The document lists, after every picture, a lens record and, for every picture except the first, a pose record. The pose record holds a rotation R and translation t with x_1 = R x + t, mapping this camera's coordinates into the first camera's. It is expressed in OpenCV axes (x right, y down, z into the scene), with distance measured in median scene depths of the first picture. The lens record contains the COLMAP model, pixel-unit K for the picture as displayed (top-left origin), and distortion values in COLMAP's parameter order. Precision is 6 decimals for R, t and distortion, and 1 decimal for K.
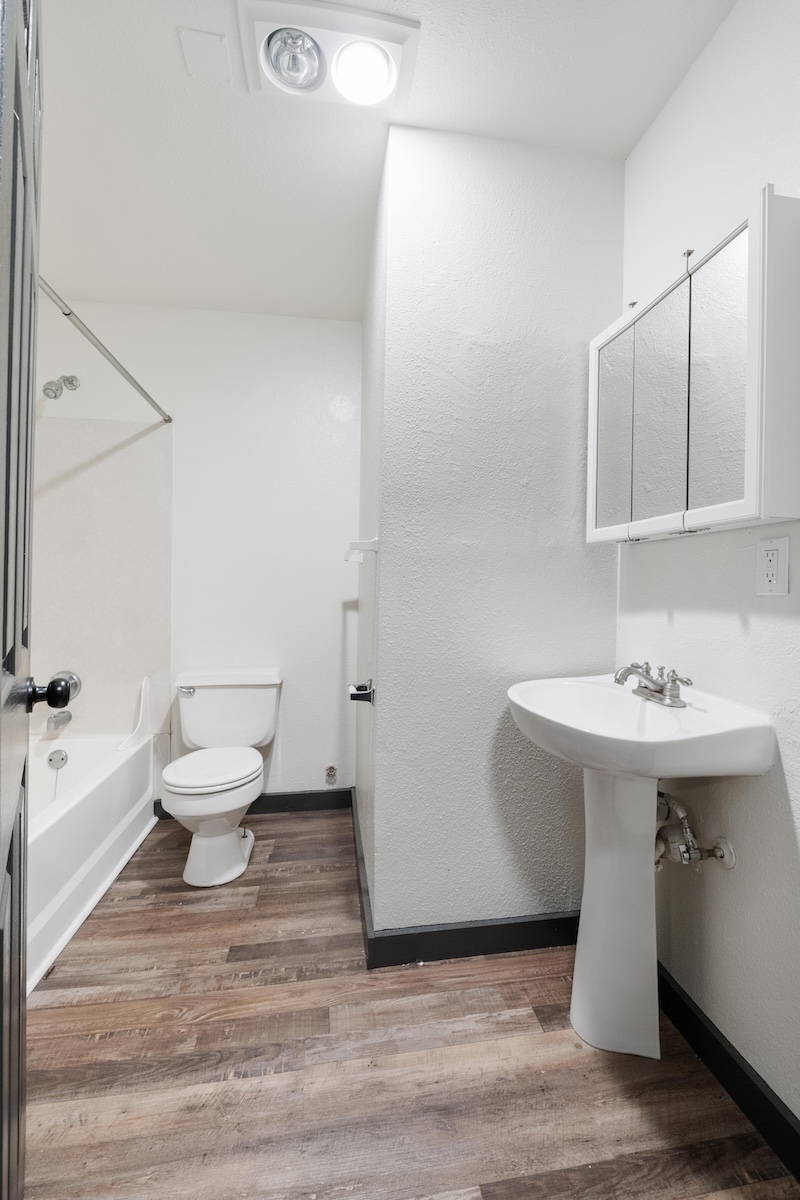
lens RADIAL K [[498.9, 0, 401.6], [0, 498.9, 584.6], [0, 0, 1]] dist [-0.001455, -0.000185]
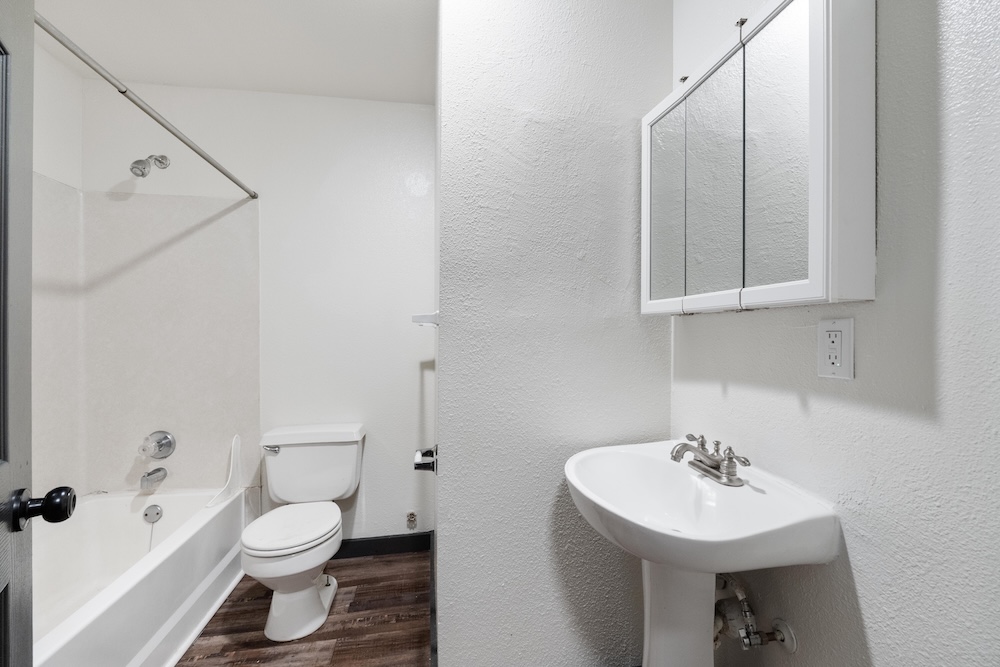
lens RADIAL K [[415.8, 0, 497.2], [0, 415.8, 330.9], [0, 0, 1]] dist [-0.001455, -0.000185]
pose [[0.999720, -0.012585, 0.020015, 0.055816], [0.012584, 0.999921, 0.000208, -0.052153], [-0.020017, 0.000044, 0.999800, 0.147691]]
